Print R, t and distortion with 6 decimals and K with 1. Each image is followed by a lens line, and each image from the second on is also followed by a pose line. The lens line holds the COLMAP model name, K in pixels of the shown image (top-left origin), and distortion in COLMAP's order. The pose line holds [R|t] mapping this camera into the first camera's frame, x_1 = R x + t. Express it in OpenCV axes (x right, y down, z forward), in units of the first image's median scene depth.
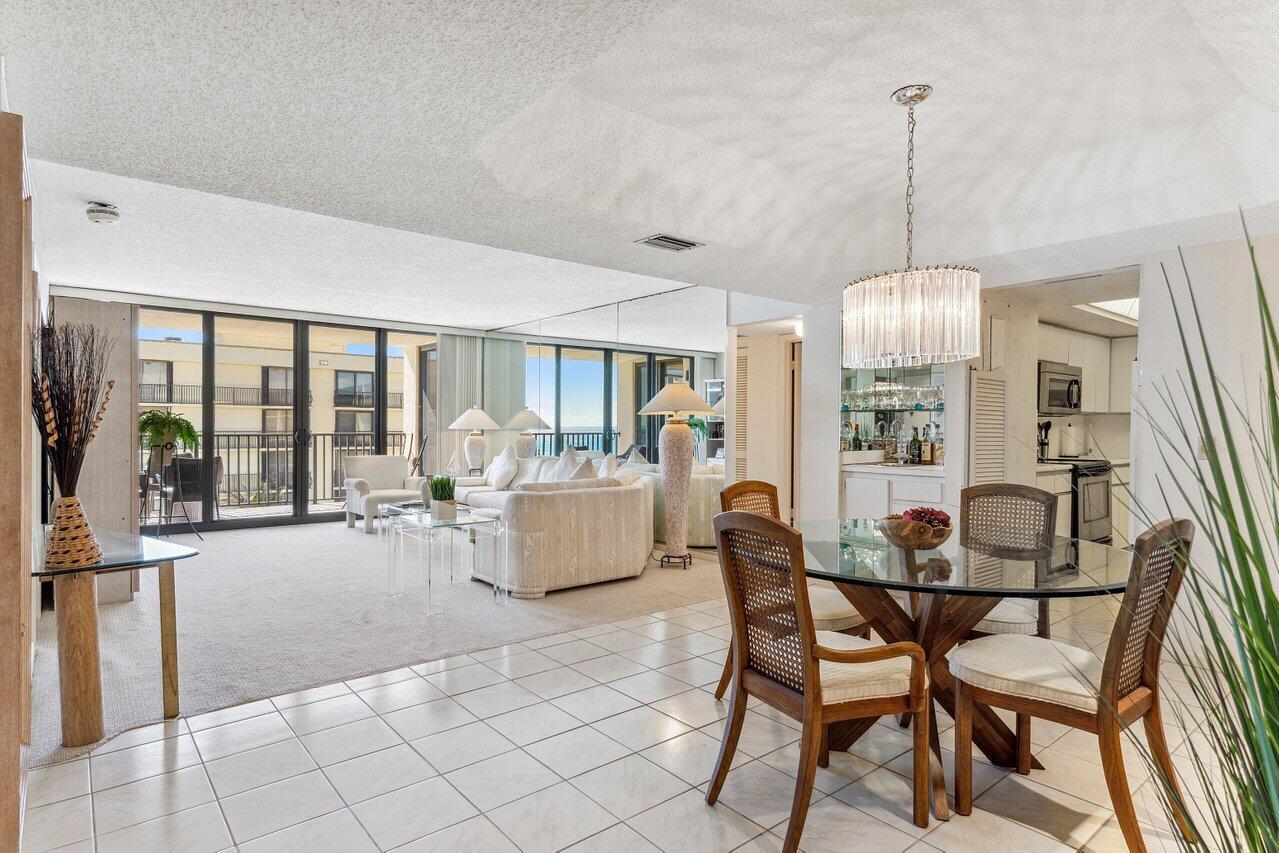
lens RADIAL K [[675.7, 0, 636.8], [0, 675.7, 429.1], [0, 0, 1]] dist [0.004115, 0.000336]
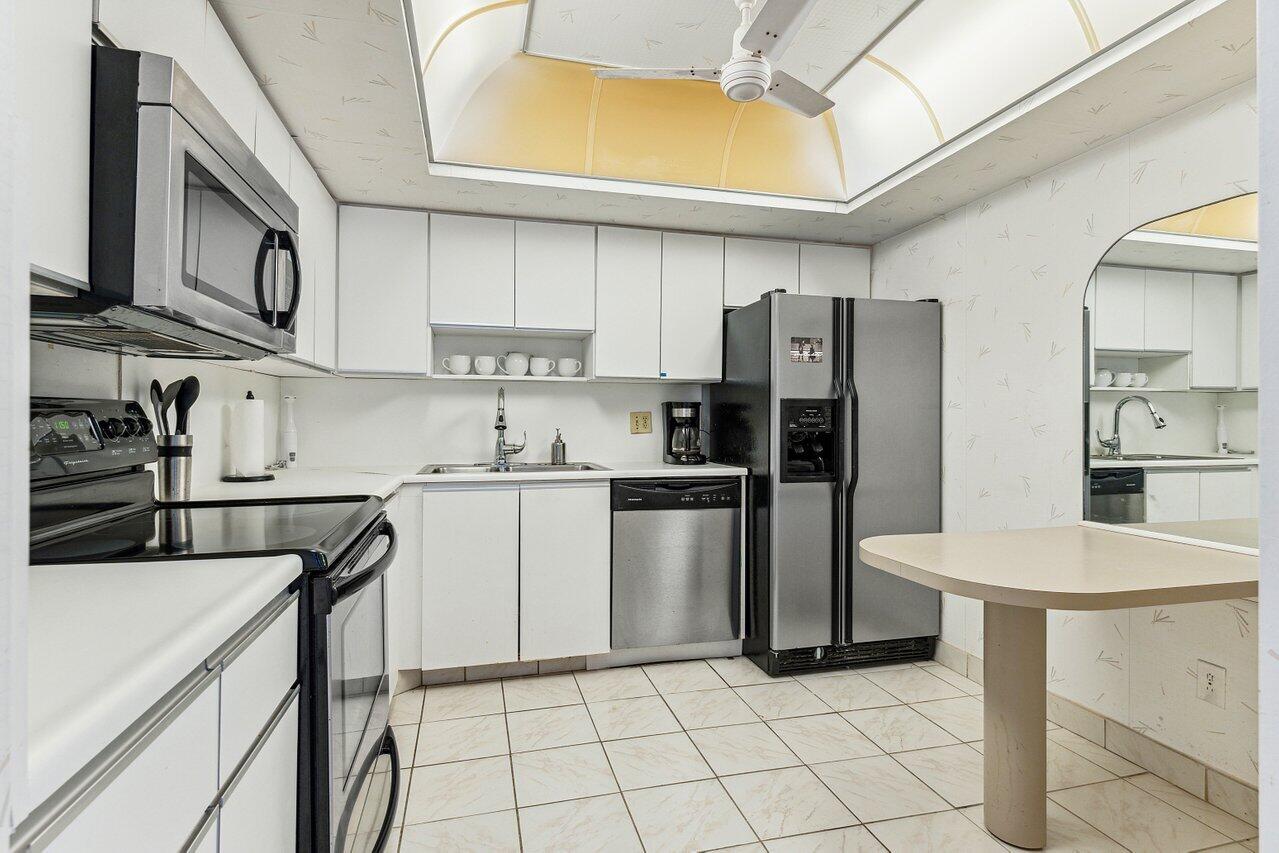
lens RADIAL K [[625.5, 0, 628.7], [0, 625.5, 421.2], [0, 0, 1]] dist [0.021609, -0.000932]
pose [[0.417567, -0.003591, 0.908639, 0.427404], [-0.000014, 0.999992, 0.003958, 0.007498], [-0.908646, -0.001665, 0.417563, 0.692875]]
